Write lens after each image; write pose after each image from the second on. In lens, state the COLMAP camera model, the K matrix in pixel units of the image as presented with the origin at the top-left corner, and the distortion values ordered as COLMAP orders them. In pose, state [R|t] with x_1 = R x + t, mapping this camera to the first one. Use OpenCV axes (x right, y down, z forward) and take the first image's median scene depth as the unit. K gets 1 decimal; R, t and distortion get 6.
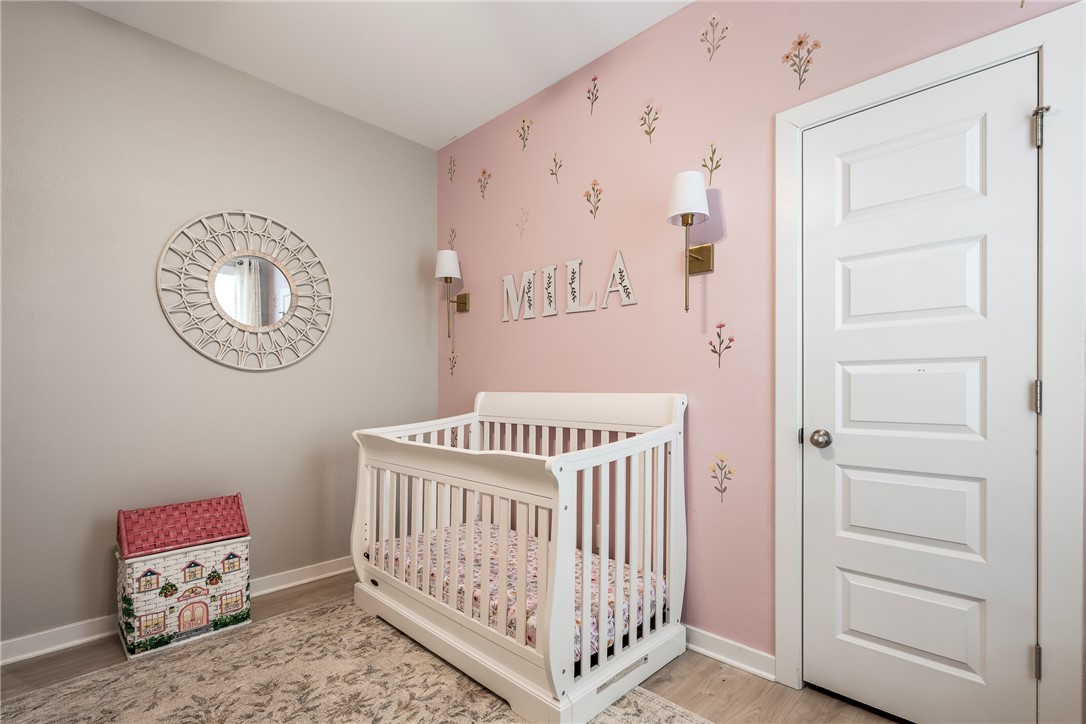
lens RADIAL K [[496.3, 0, 539.9], [0, 496.3, 392.0], [0, 0, 1]] dist [-0.005956, -0.000345]
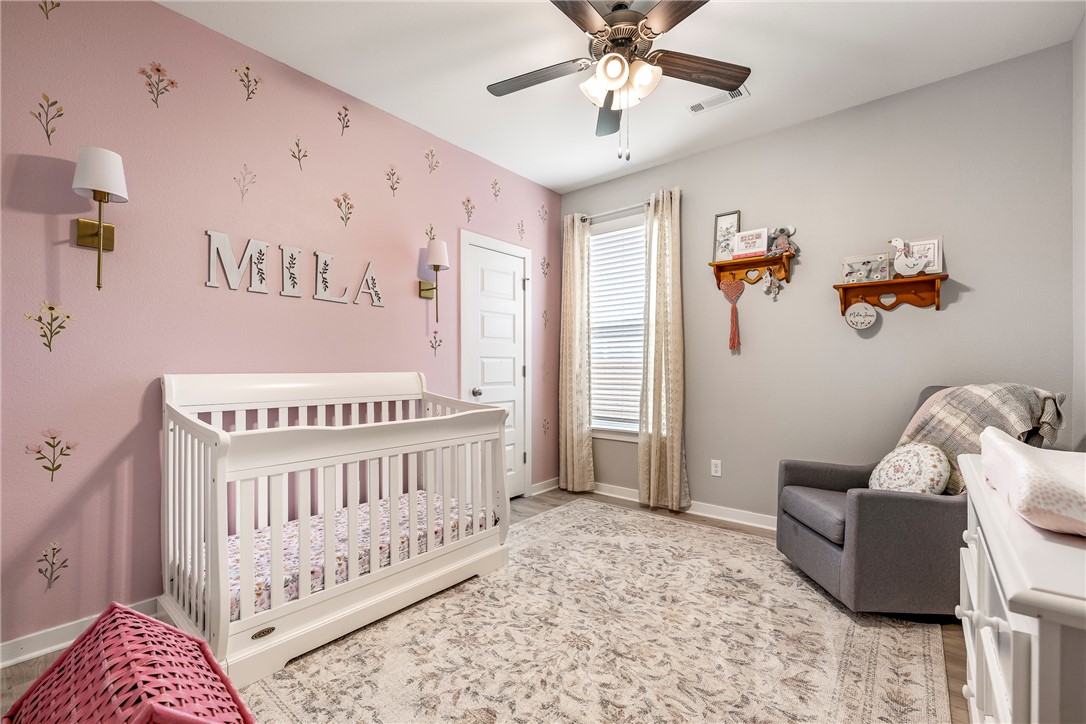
lens RADIAL K [[463.3, 0, 539.7], [0, 463.3, 364.6], [0, 0, 1]] dist [0.002825, 0.000069]
pose [[-0.078578, 0.004343, 0.996898, -1.104533], [0.005634, 0.999976, -0.003913, -0.011097], [-0.996892, 0.005309, -0.078601, 0.669413]]
